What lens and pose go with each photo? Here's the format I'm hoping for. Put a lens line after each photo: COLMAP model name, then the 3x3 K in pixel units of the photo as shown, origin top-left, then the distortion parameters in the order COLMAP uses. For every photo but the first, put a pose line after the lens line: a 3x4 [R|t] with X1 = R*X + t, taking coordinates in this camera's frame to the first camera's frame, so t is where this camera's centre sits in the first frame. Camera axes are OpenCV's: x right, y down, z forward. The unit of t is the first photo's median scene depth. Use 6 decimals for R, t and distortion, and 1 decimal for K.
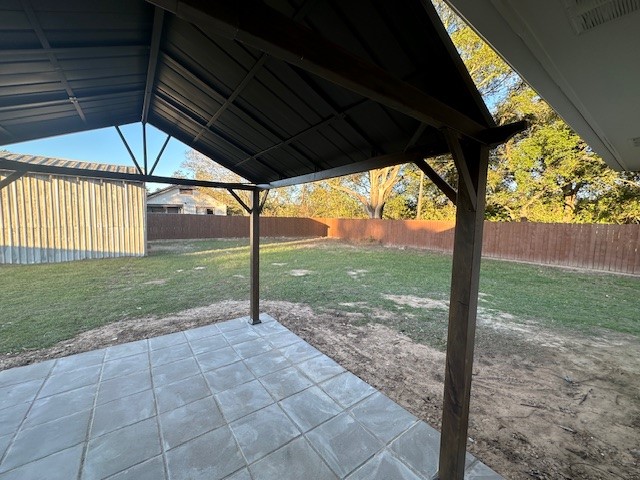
lens RADIAL K [[254.2, 0, 319.5], [0, 254.2, 238.7], [0, 0, 1]] dist [-0.002613, 0.000713]
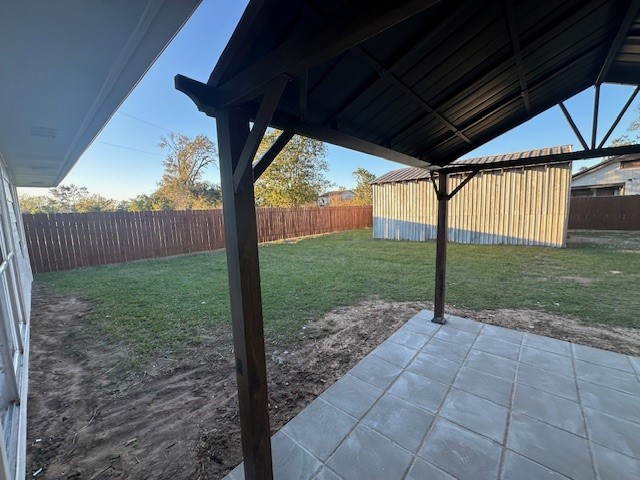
lens RADIAL K [[254.2, 0, 321.0], [0, 254.2, 239.3], [0, 0, 1]] dist [-0.002613, 0.000713]
pose [[0.215897, 0.087707, -0.972469, -0.040935], [-0.037353, 0.995970, 0.081534, 0.002486], [0.975701, 0.018722, 0.218304, -0.026231]]
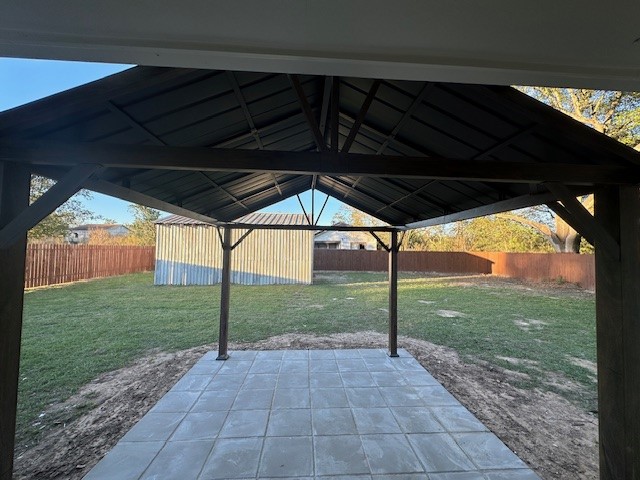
lens RADIAL K [[254.2, 0, 318.9], [0, 254.2, 237.7], [0, 0, 1]] dist [-0.002613, 0.000713]
pose [[0.837721, -0.034193, -0.545028, 0.078010], [-0.039328, 0.991669, -0.122662, -0.013294], [0.544681, 0.124191, 0.829397, -0.097503]]
